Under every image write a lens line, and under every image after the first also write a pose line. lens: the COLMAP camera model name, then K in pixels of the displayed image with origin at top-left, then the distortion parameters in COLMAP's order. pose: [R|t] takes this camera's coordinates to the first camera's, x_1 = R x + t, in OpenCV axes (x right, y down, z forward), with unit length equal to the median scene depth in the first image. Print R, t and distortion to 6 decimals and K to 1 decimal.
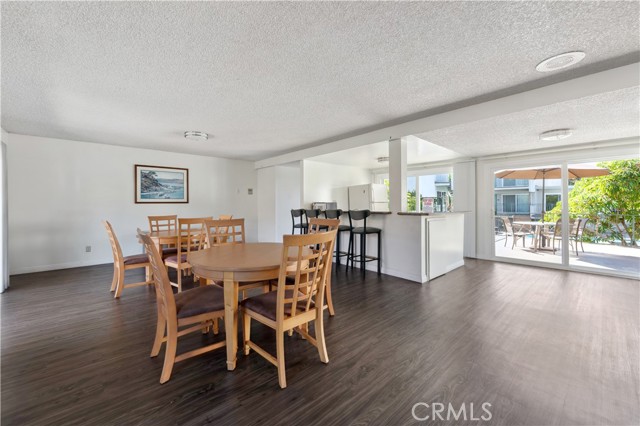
lens RADIAL K [[258.1, 0, 325.2], [0, 258.1, 208.4], [0, 0, 1]] dist [-0.000538, 0.000050]
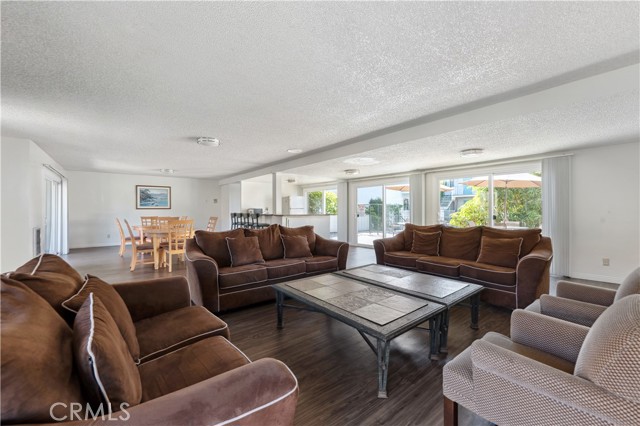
lens RADIAL K [[258.1, 0, 314.9], [0, 258.1, 214.2], [0, 0, 1]] dist [-0.000538, 0.000050]
pose [[0.998069, 0.002178, -0.062075, 0.444377], [-0.002122, 0.999997, 0.000962, 0.007021], [0.062077, -0.000829, 0.998071, -0.502007]]
